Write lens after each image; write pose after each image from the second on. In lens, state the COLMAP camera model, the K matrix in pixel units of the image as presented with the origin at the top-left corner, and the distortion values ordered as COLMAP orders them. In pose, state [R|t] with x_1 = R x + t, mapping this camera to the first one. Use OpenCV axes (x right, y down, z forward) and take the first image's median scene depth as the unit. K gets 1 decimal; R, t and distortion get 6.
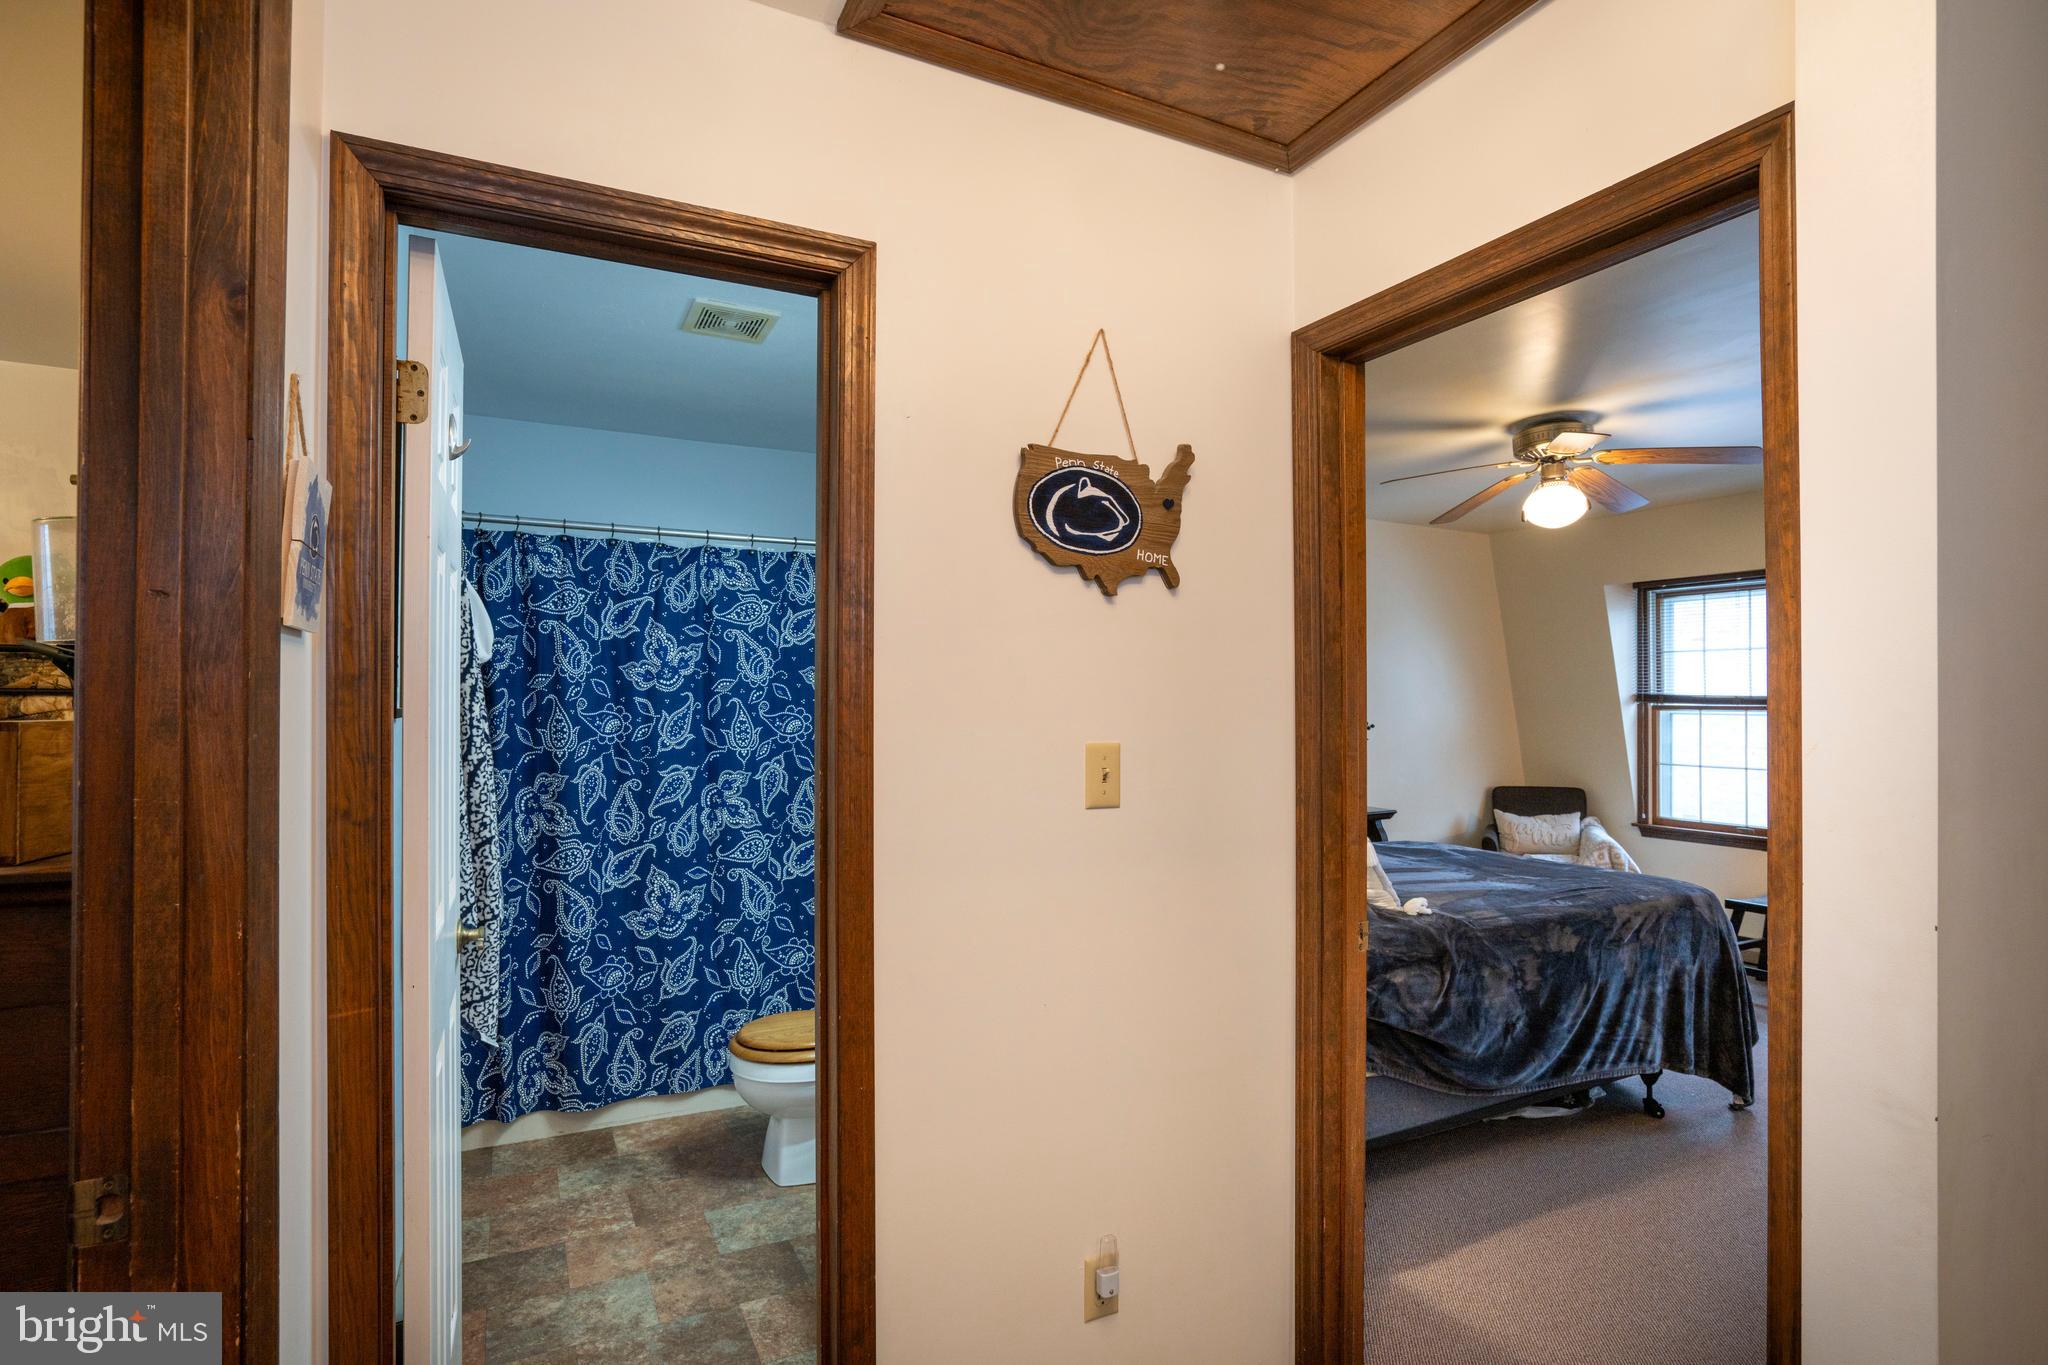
lens RADIAL K [[1015.7, 0, 1017.4], [0, 1015.7, 690.9], [0, 0, 1]] dist [-0.050014, 0.023776]
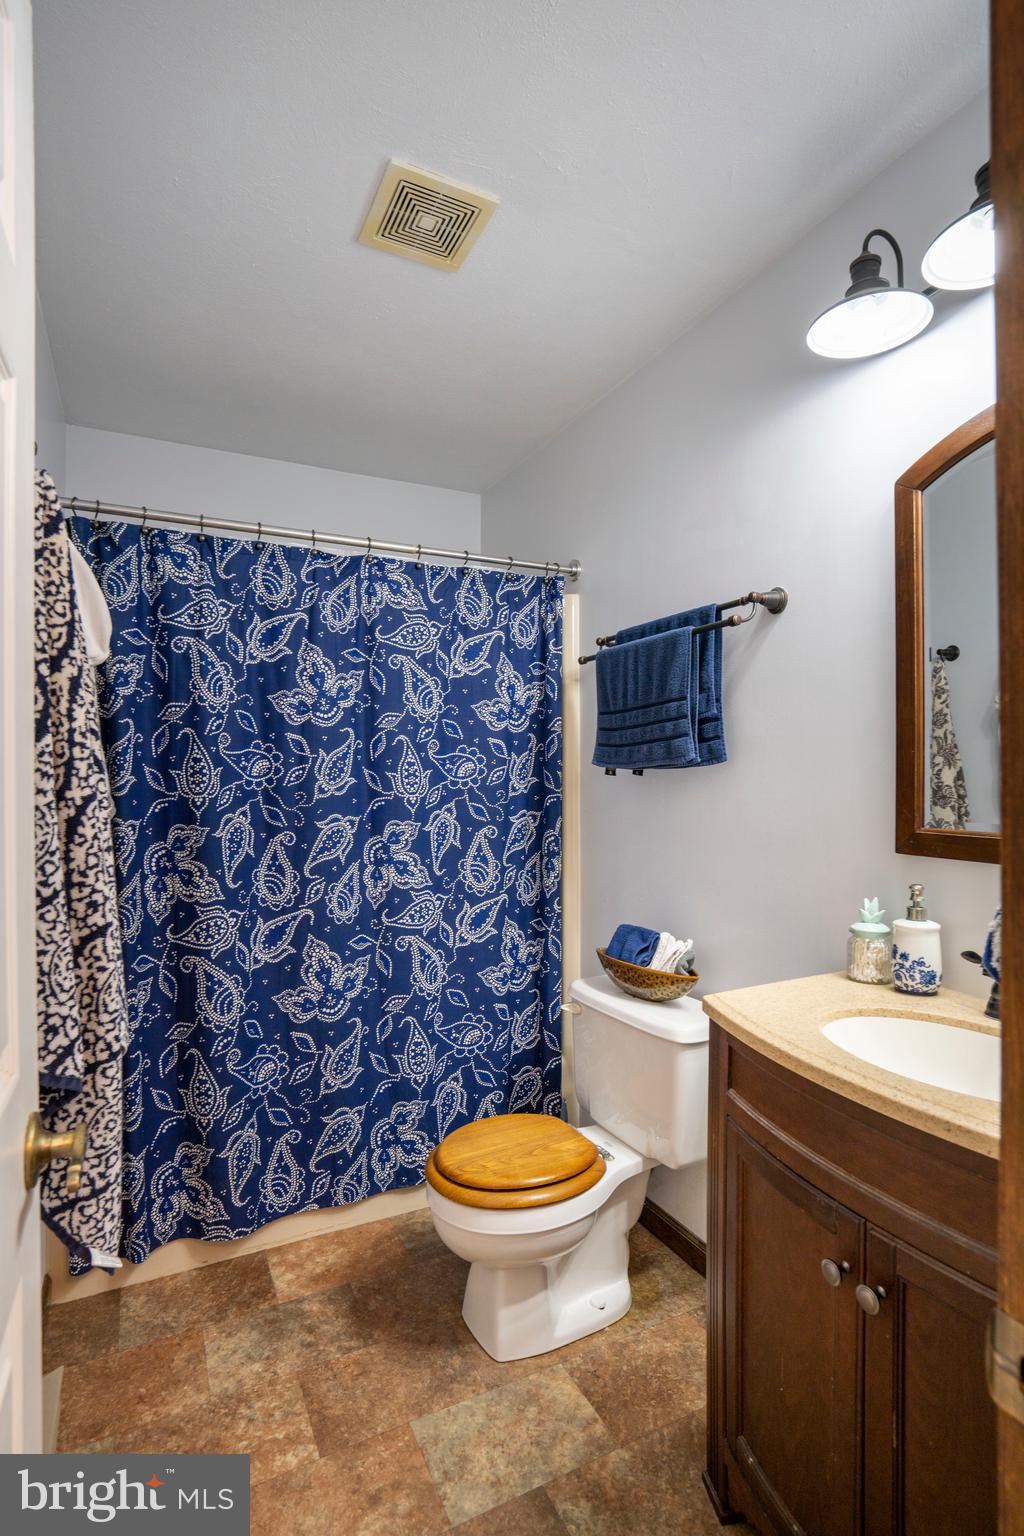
lens RADIAL K [[761.8, 0, 515.2], [0, 761.8, 771.0], [0, 0, 1]] dist [-0.050014, 0.023776]
pose [[0.999957, -0.007387, -0.005656, -0.192642], [0.007421, 0.999955, 0.005886, 0.036229], [0.005613, -0.005928, 0.999967, 0.386001]]
